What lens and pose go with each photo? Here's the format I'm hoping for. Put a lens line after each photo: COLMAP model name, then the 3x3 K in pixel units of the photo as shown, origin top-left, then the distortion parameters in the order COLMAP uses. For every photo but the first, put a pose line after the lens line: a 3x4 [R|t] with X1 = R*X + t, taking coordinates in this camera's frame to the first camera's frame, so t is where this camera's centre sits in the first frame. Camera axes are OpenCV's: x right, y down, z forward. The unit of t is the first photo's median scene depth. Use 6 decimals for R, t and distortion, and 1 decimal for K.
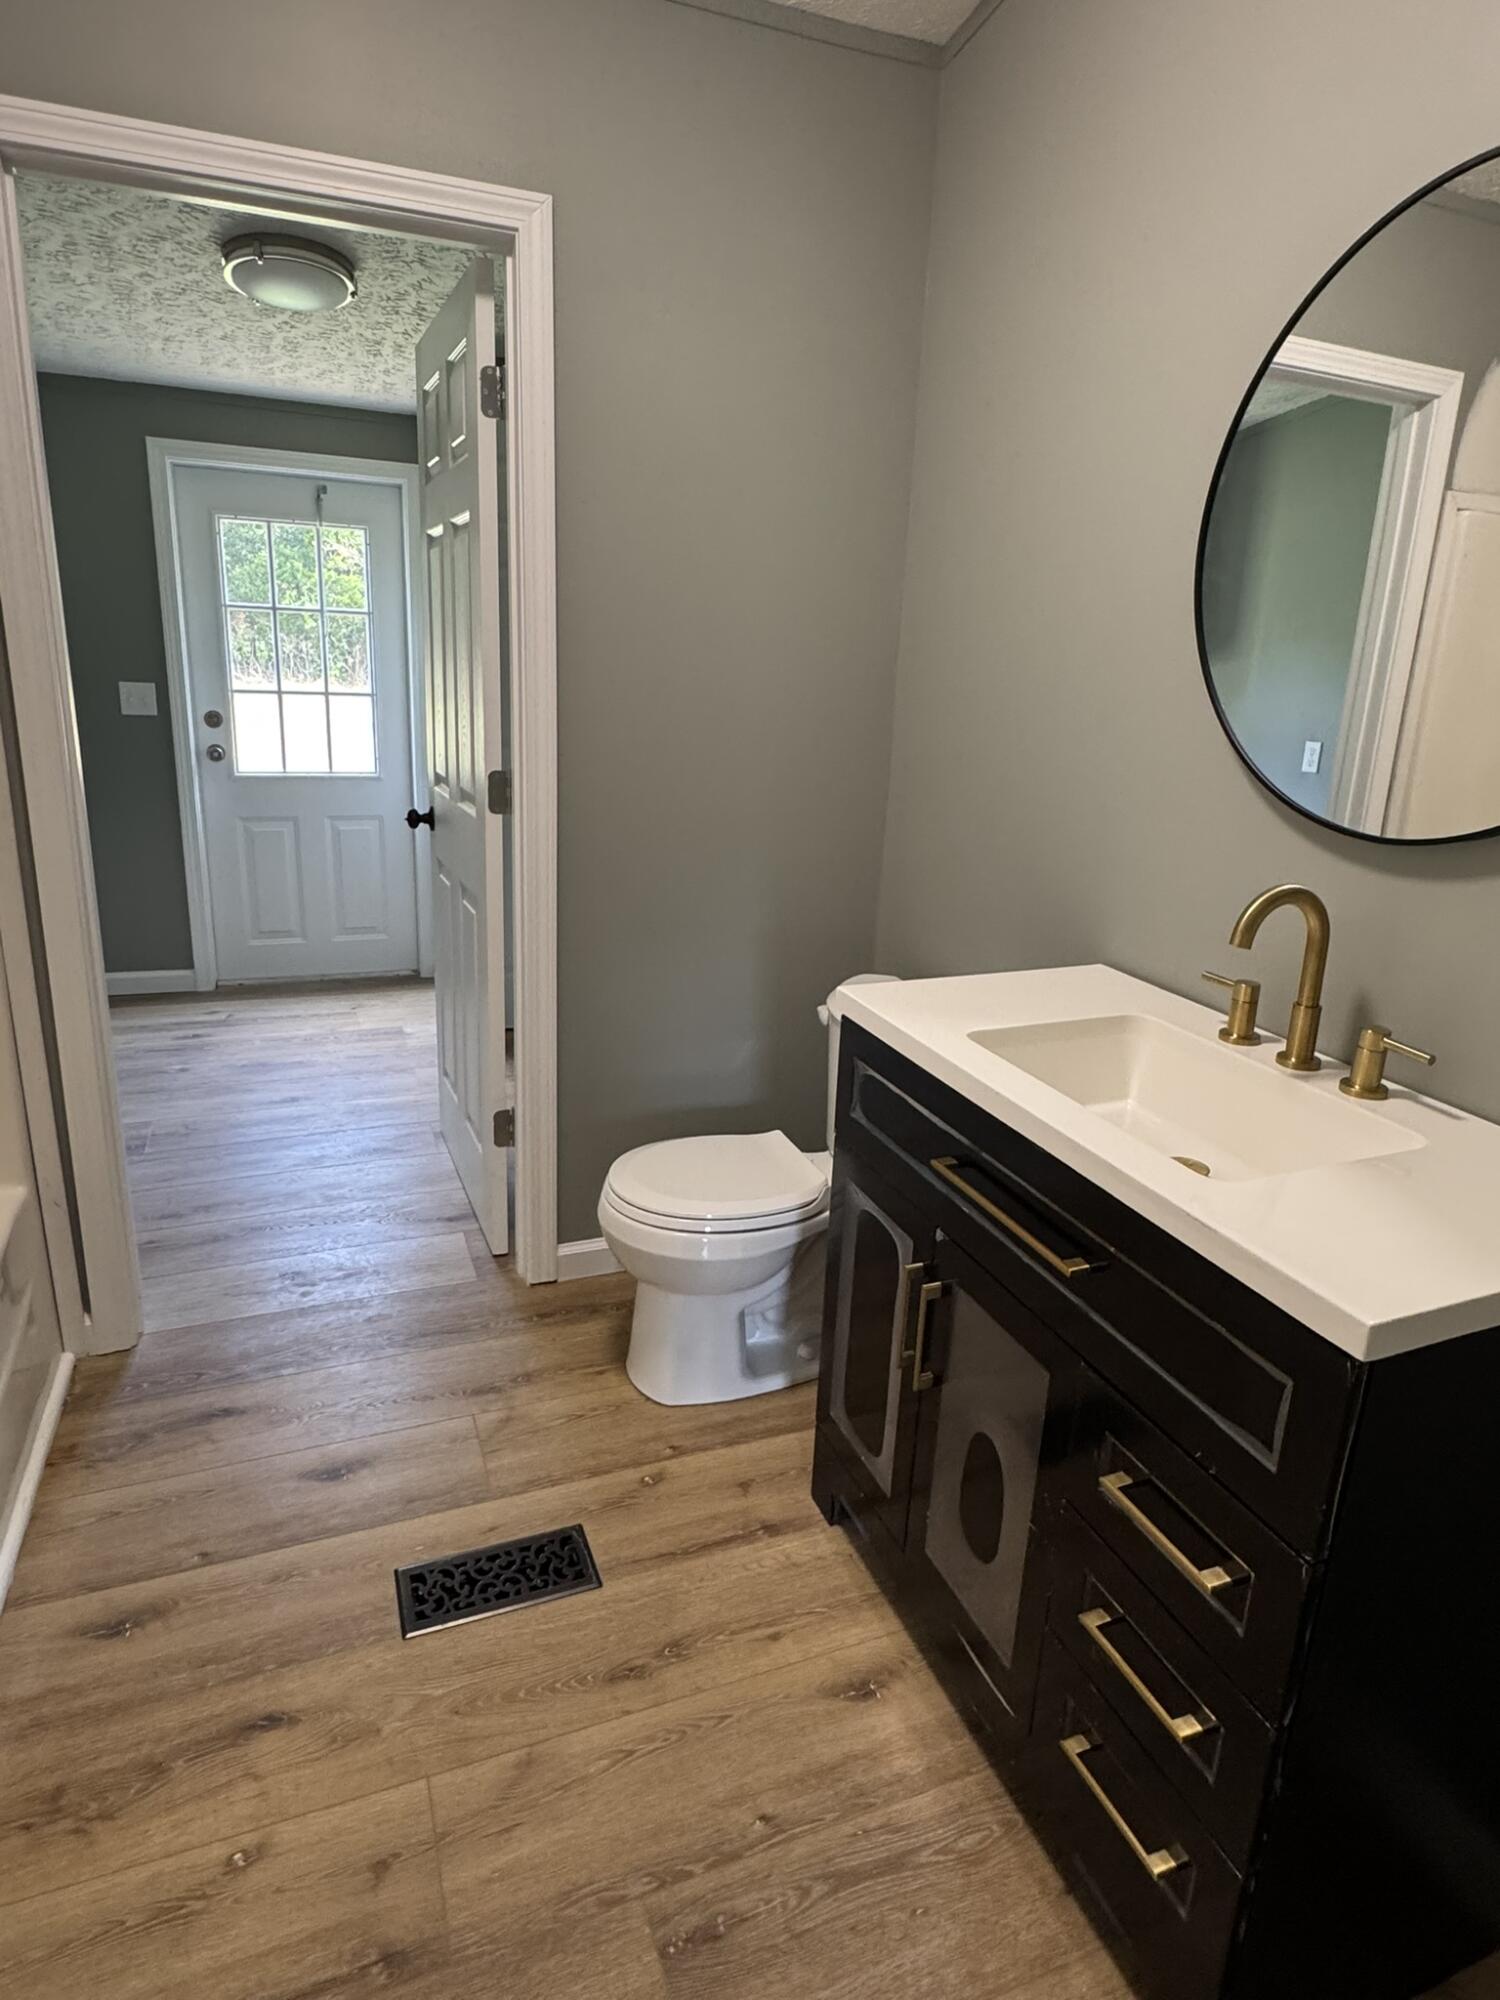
lens RADIAL K [[1145.9, 0, 751.2], [0, 1145.9, 967.1], [0, 0, 1]] dist [-0.004244, 0.000873]
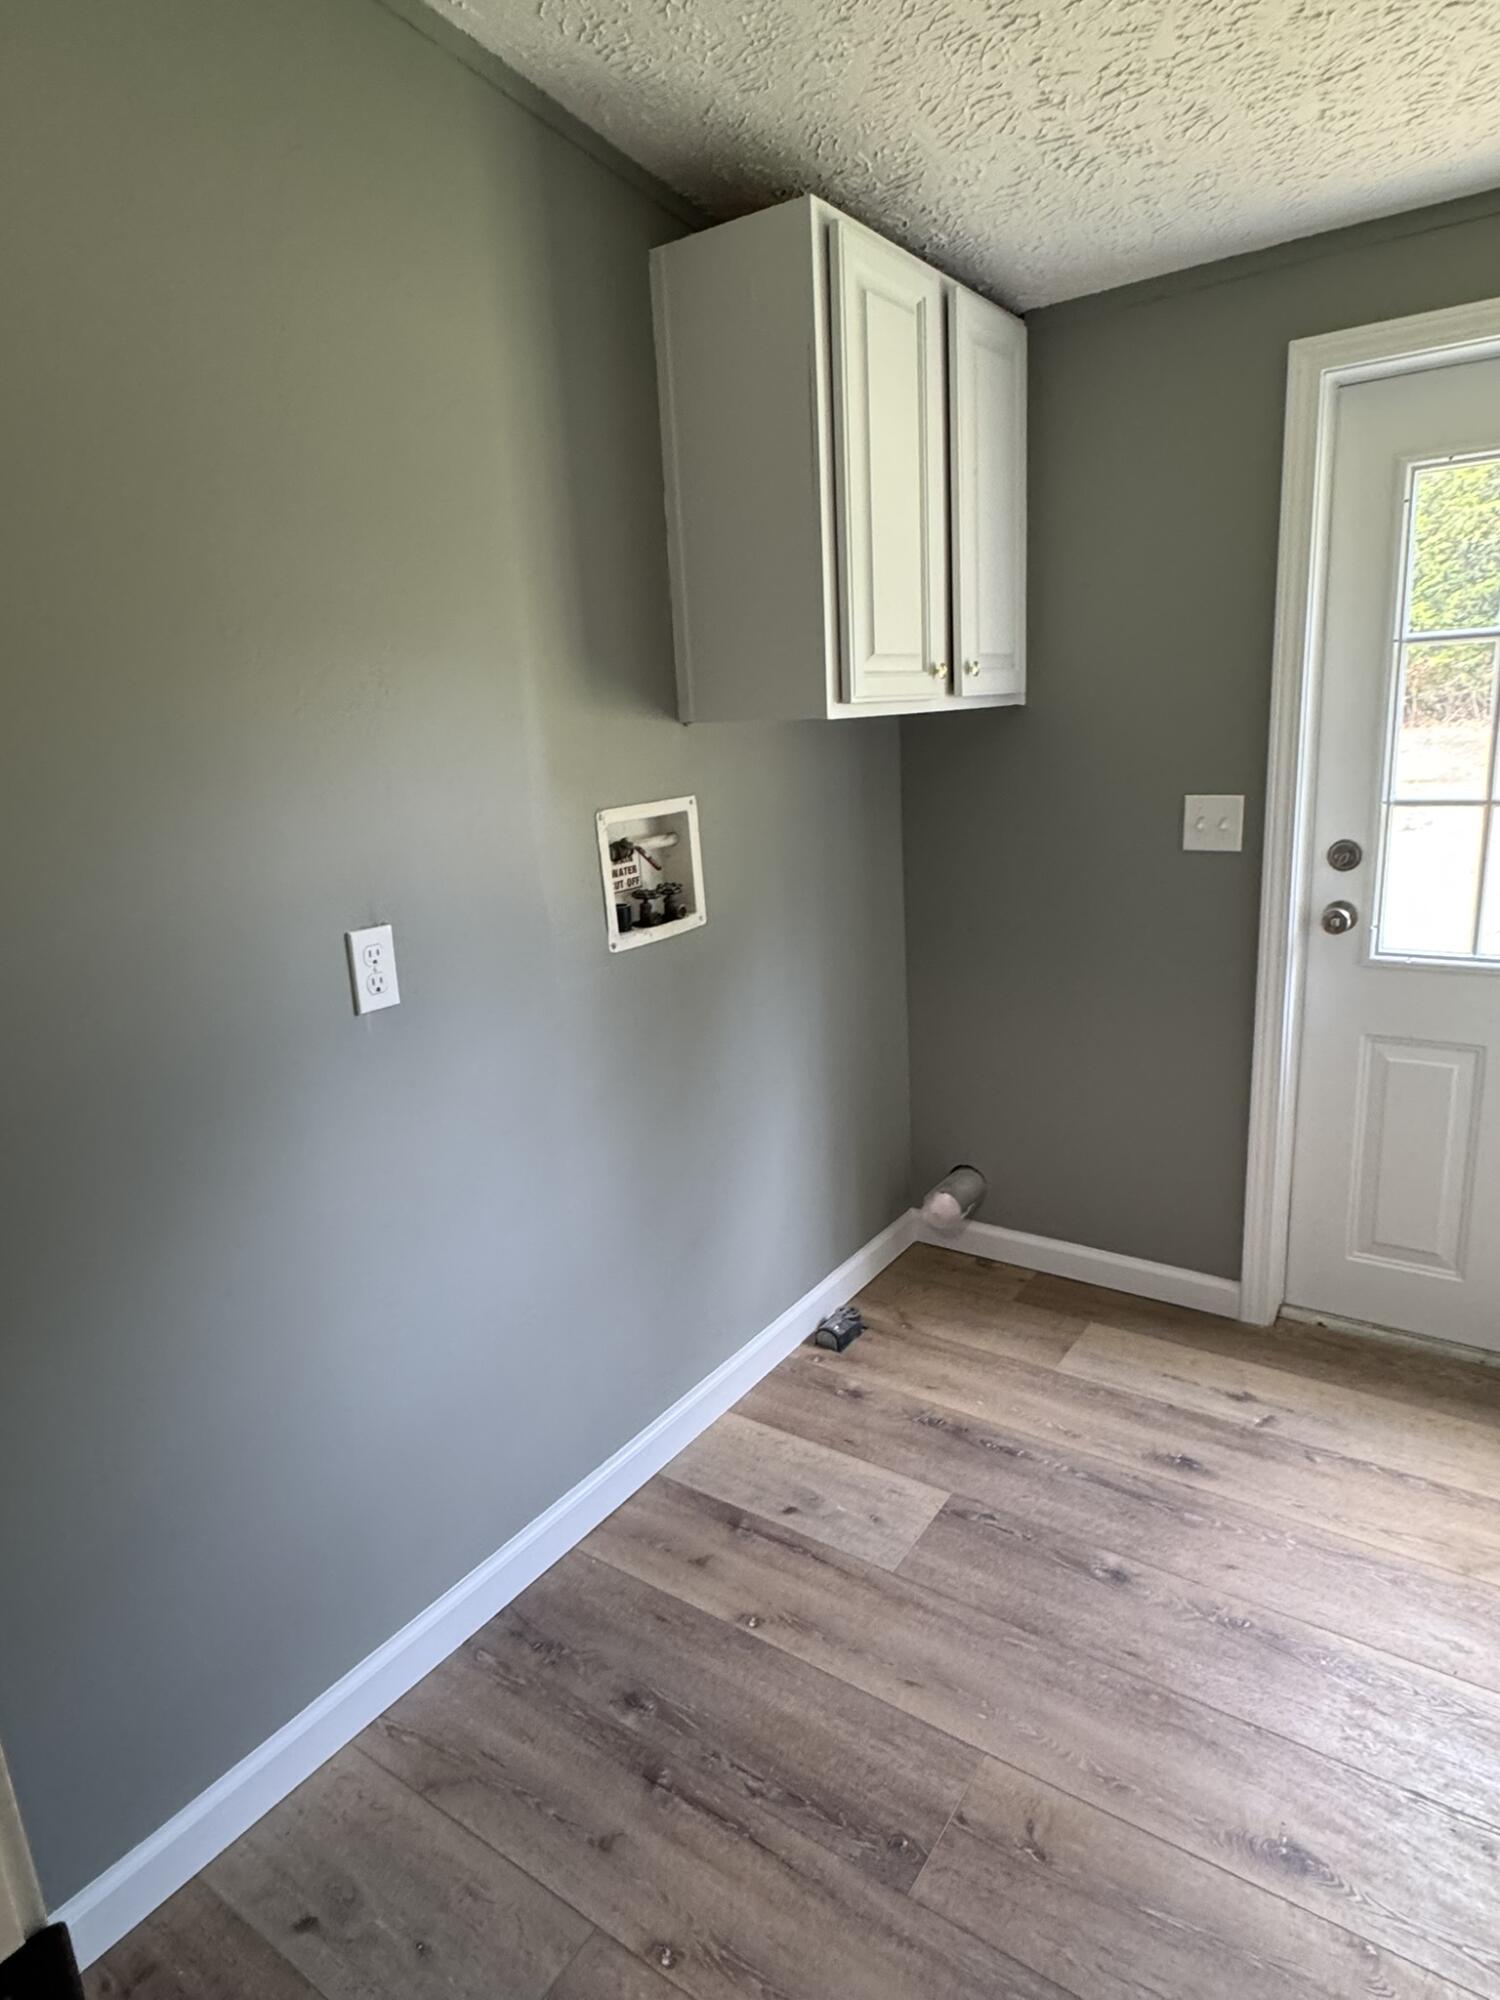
lens RADIAL K [[1145.9, 0, 747.9], [0, 1145.9, 987.4], [0, 0, 1]] dist [-0.004244, 0.000873]
pose [[0.548956, 0.130992, -0.825523, -0.172275], [-0.144686, 0.987626, 0.060501, -0.148270], [0.823233, 0.086229, 0.561116, 0.474776]]
